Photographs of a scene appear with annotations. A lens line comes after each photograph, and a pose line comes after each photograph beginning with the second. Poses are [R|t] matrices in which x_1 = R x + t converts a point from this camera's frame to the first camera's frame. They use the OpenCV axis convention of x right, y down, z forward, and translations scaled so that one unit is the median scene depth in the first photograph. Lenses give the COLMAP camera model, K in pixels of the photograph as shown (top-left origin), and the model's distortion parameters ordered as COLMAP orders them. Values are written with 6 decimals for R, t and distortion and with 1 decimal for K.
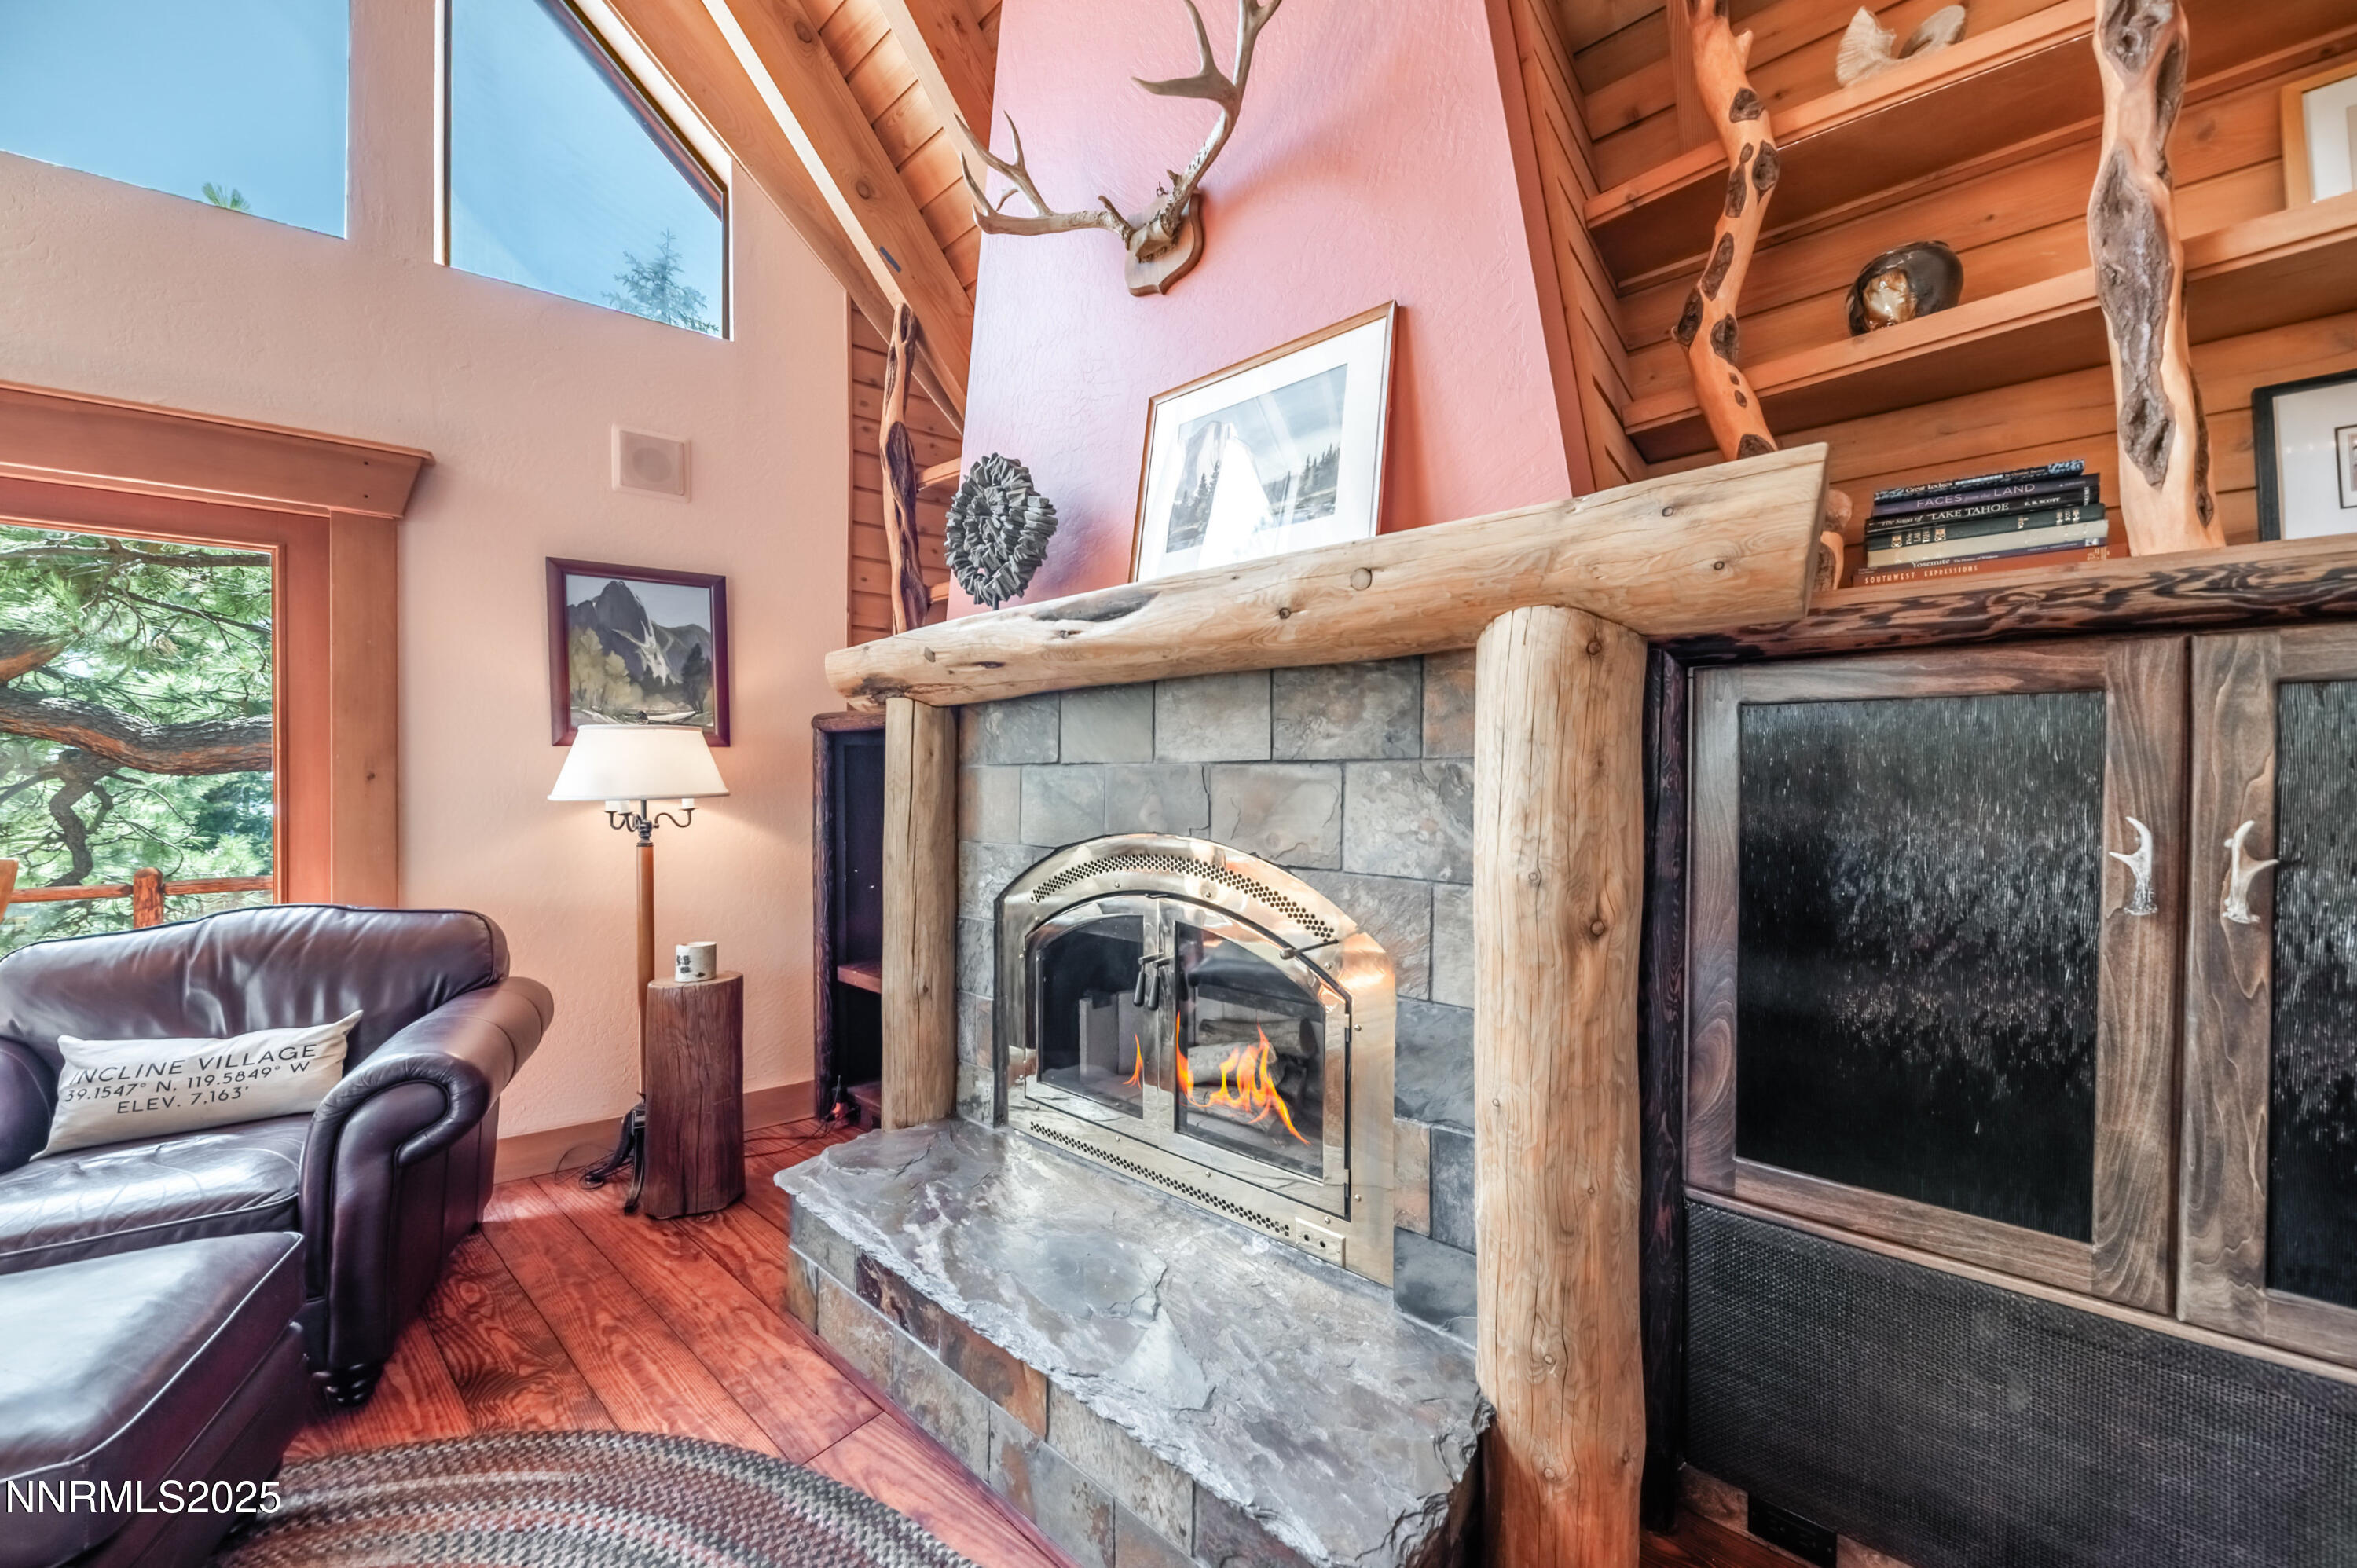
lens RADIAL K [[805.0, 0, 1174.7], [0, 805.0, 792.6], [0, 0, 1]] dist [0.014132, -0.005679]
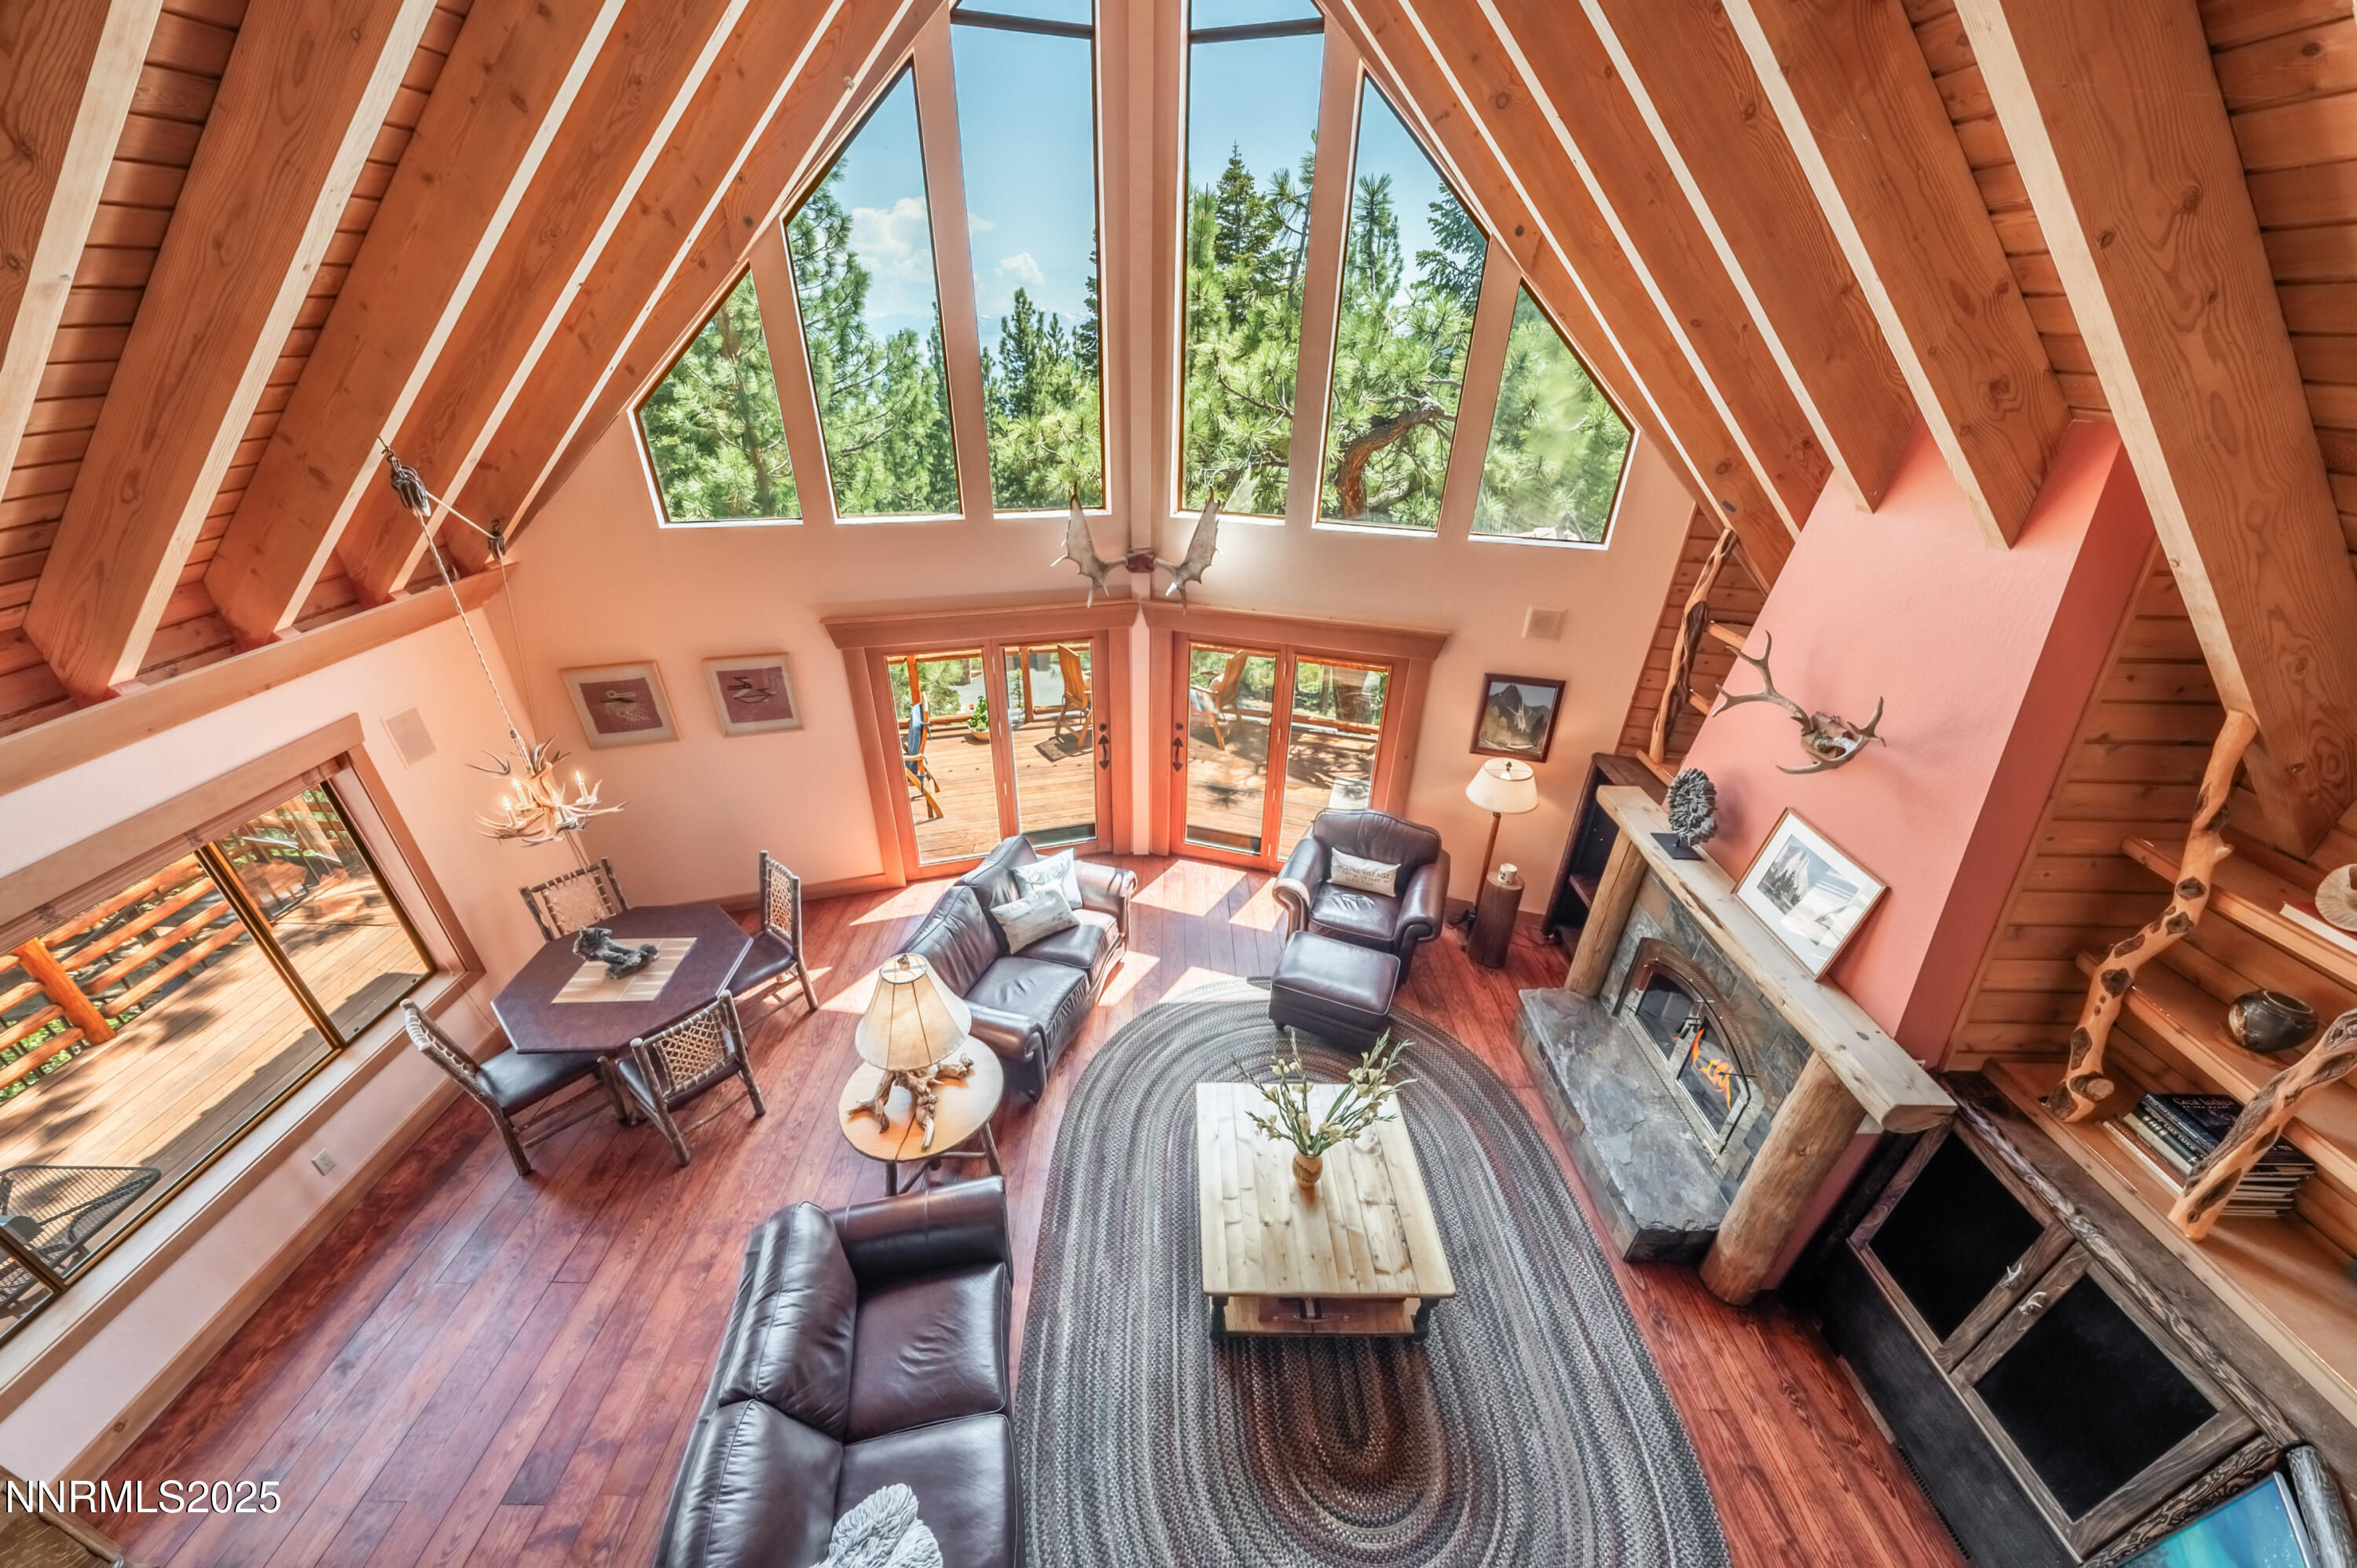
lens RADIAL K [[809.8, 0, 1170.7], [0, 809.8, 792.0], [0, 0, 1]] dist [0.010849, -0.003141]
pose [[0.626732, 0.390242, -0.674476, 0.292293], [-0.019834, 0.873271, 0.486832, -1.205585], [0.778983, -0.291735, 0.555046, -1.040290]]
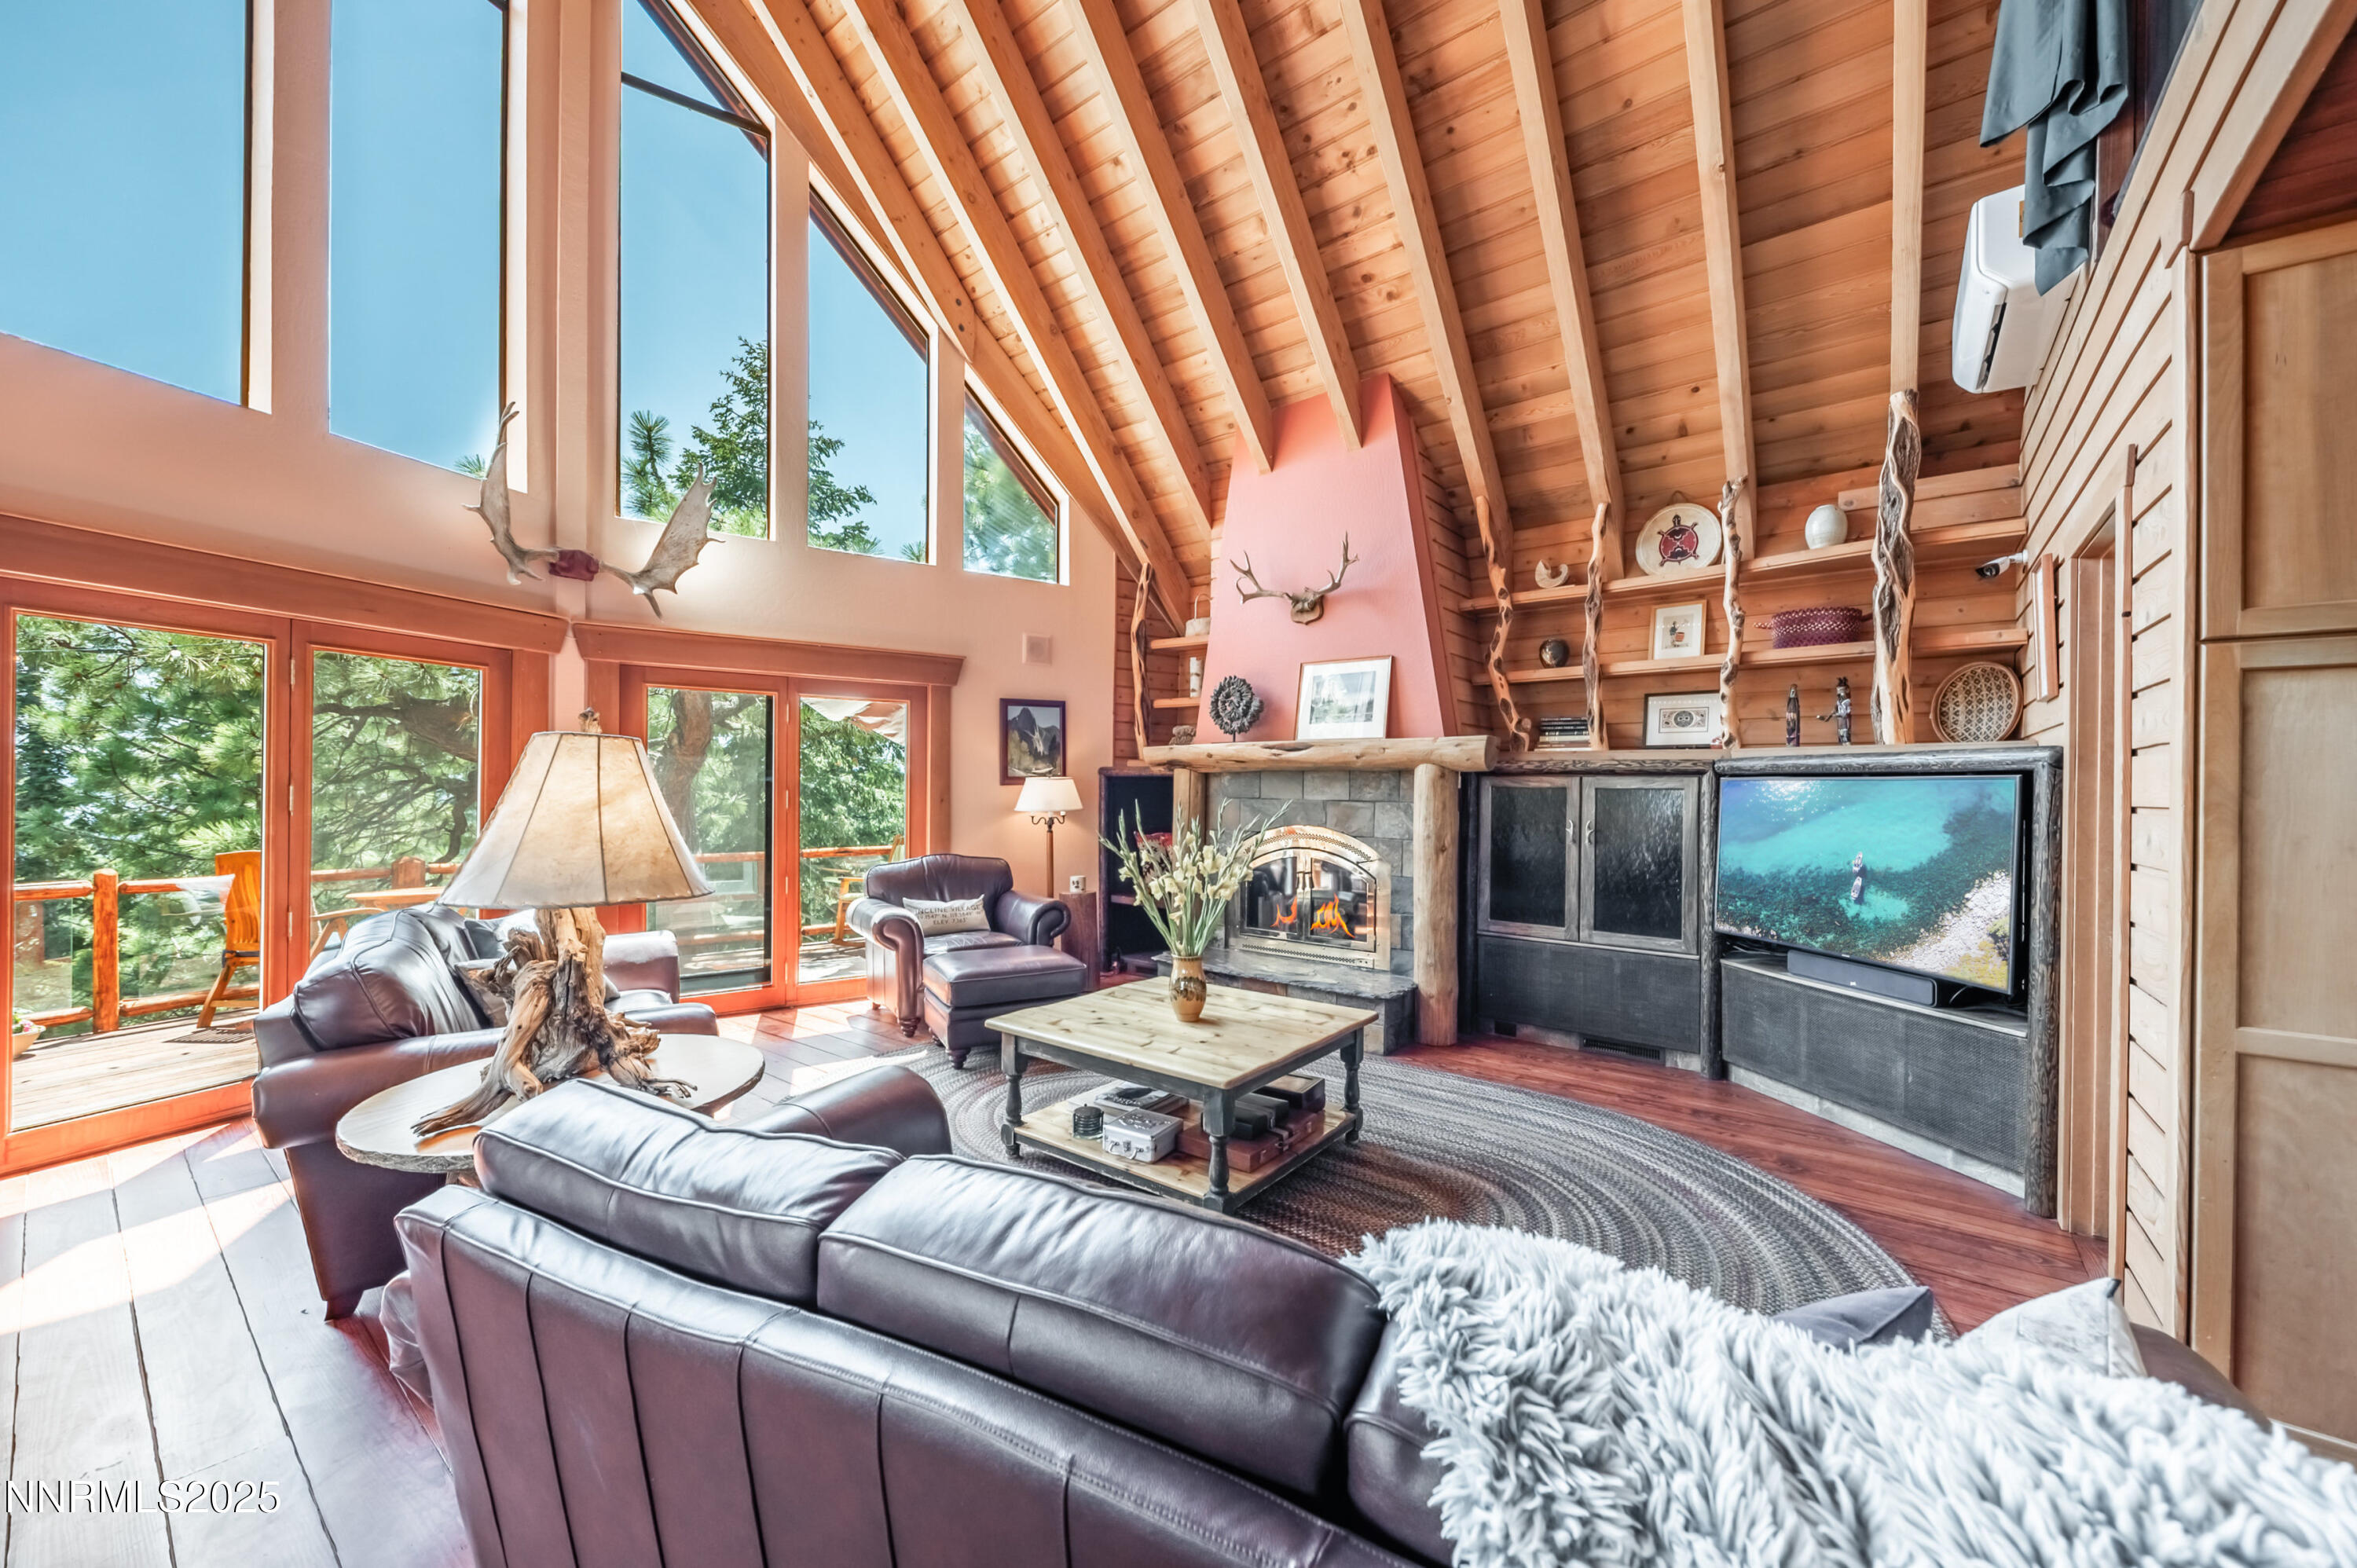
lens RADIAL K [[874.8, 0, 1171.4], [0, 874.8, 792.9], [0, 0, 1]] dist [0.006197, -0.000057]
pose [[0.999838, 0.005040, 0.017306, -0.421147], [-0.004978, 0.999981, -0.003636, -0.037573], [-0.017324, 0.003549, 0.999844, -1.569018]]
